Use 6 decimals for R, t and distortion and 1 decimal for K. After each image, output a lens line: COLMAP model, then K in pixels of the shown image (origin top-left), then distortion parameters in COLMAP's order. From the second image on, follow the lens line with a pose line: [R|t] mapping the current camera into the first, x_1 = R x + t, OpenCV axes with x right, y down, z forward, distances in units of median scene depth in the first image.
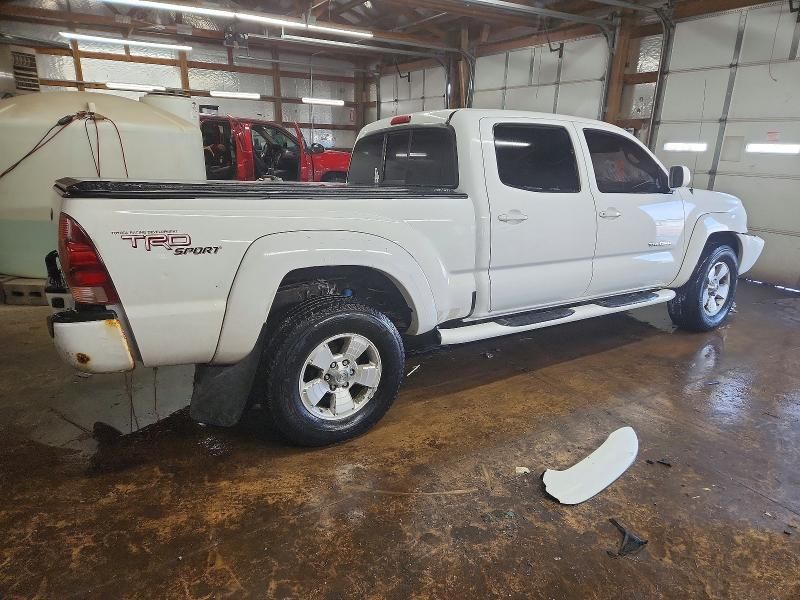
lens RADIAL K [[537.7, 0, 408.4], [0, 537.7, 302.2], [0, 0, 1]] dist [0.032194, -0.002839]
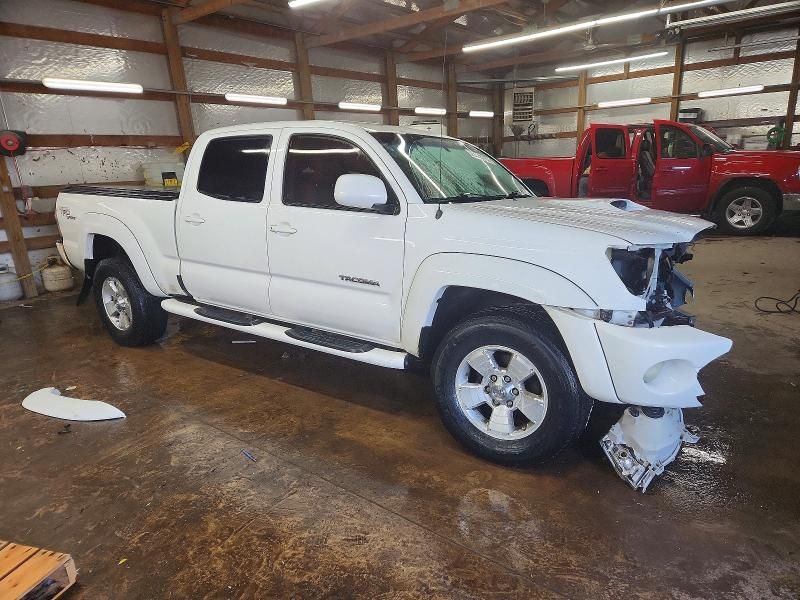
lens RADIAL K [[537.7, 0, 408.4], [0, 537.7, 302.2], [0, 0, 1]] dist [0.032194, -0.002839]
pose [[0.349686, 0.199913, -0.915289, 1.089137], [-0.214503, 0.968101, 0.129497, -0.175387], [0.911980, 0.151049, 0.381414, 0.743761]]
